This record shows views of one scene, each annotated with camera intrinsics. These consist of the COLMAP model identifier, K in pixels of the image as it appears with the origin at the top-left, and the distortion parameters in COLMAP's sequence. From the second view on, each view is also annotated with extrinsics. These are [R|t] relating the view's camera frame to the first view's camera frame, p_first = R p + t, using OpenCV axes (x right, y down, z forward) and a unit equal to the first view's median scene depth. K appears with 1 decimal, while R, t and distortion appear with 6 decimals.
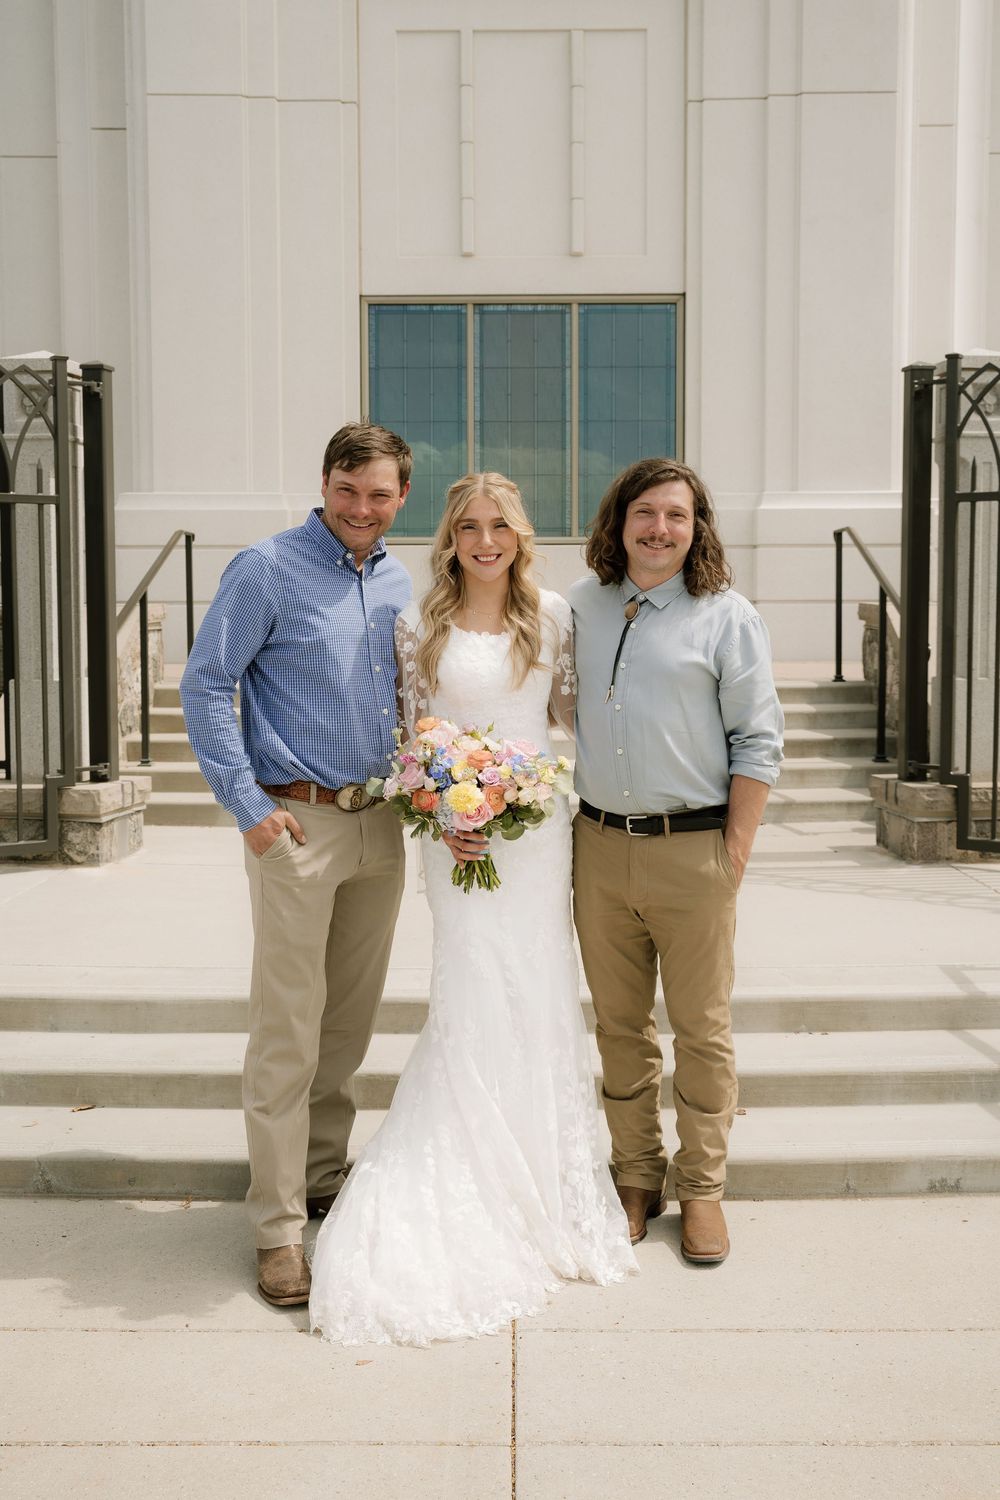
lens RADIAL K [[1384.9, 0, 528.5], [0, 1384.9, 690.4], [0, 0, 1]] dist [0.025489, 0.021294]
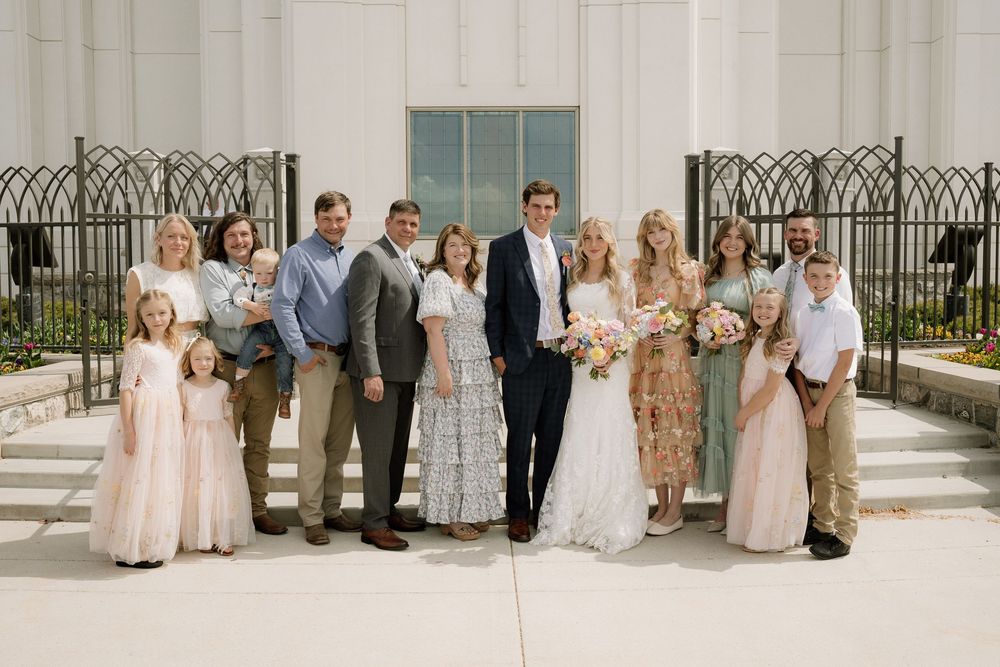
lens RADIAL K [[899.2, 0, 506.6], [0, 899.2, 319.8], [0, 0, 1]] dist [-0.006135, 0.005966]
pose [[0.999523, -0.004739, 0.030530, -0.033596], [0.005068, 0.999930, -0.010723, 0.022210], [-0.030477, 0.010873, 0.999476, -0.290712]]
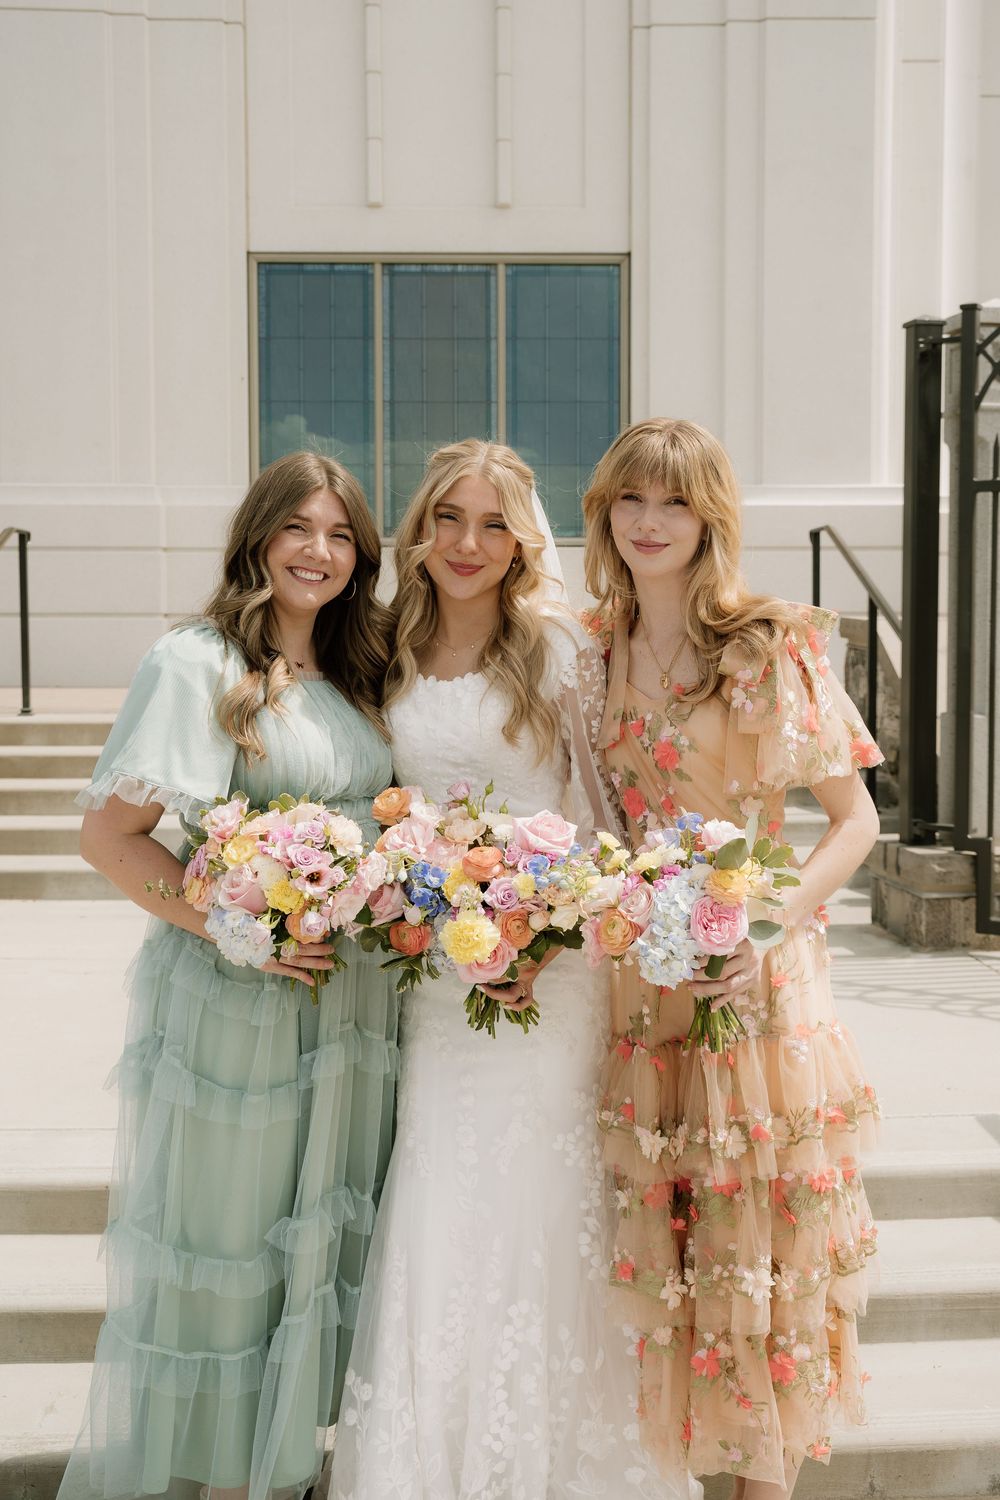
lens RADIAL K [[1430.4, 0, 511.6], [0, 1430.4, 688.4], [0, 0, 1]] dist [0.031155, 0.018034]
pose [[0.999582, -0.001349, 0.028895, 0.019379], [0.001558, 0.999973, -0.007209, -0.016404], [-0.028885, 0.007251, 0.999556, 0.168800]]
